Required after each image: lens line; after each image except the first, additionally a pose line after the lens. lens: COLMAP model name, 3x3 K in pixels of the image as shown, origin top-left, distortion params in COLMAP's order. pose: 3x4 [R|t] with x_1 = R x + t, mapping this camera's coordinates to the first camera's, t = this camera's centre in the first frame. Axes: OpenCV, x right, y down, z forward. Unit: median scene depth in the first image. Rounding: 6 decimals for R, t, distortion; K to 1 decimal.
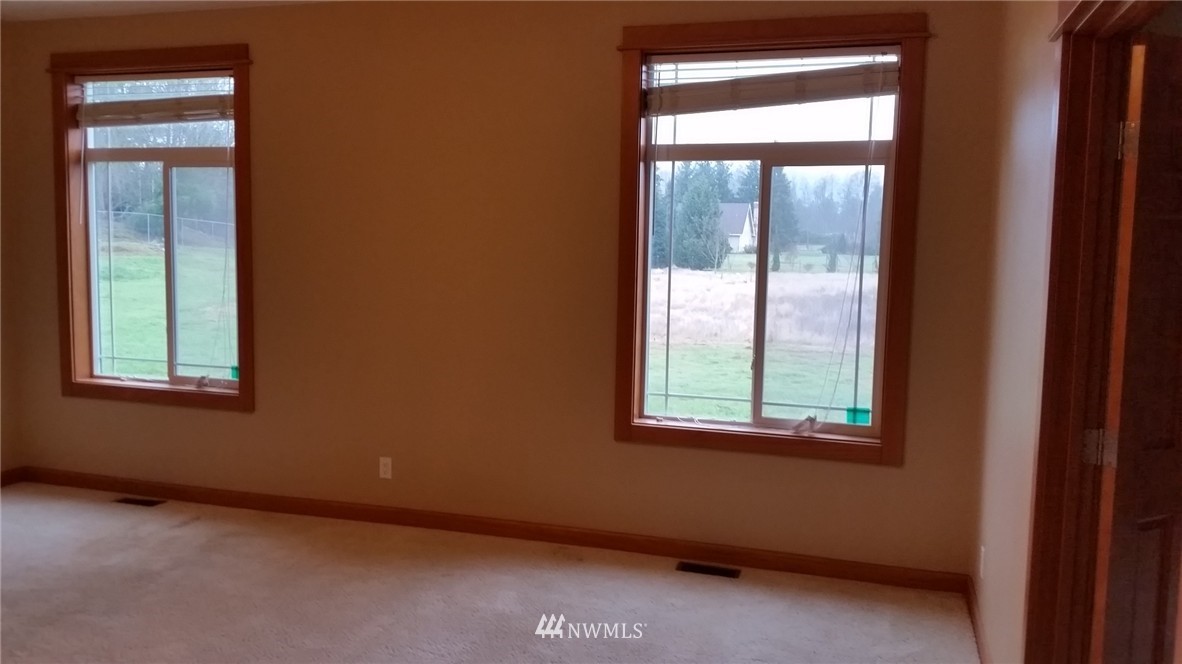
lens RADIAL K [[948.5, 0, 597.5], [0, 948.5, 322.5], [0, 0, 1]] dist [0.063653, -0.167795]
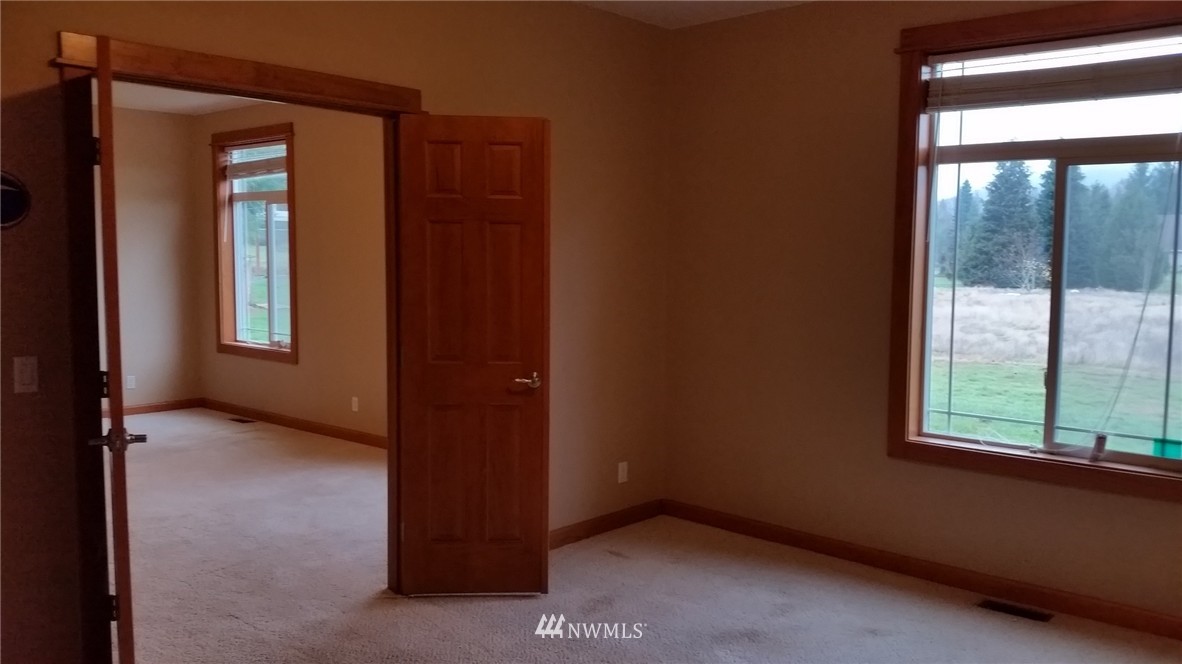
lens RADIAL K [[1030.2, 0, 591.0], [0, 1030.2, 328.3], [0, 0, 1]] dist [-0.033751, -0.008617]
pose [[0.893863, 0.019838, -0.447901, 0.216120], [-0.026190, 0.999625, -0.007992, 0.010443], [0.447575, 0.018874, 0.894047, -0.067388]]
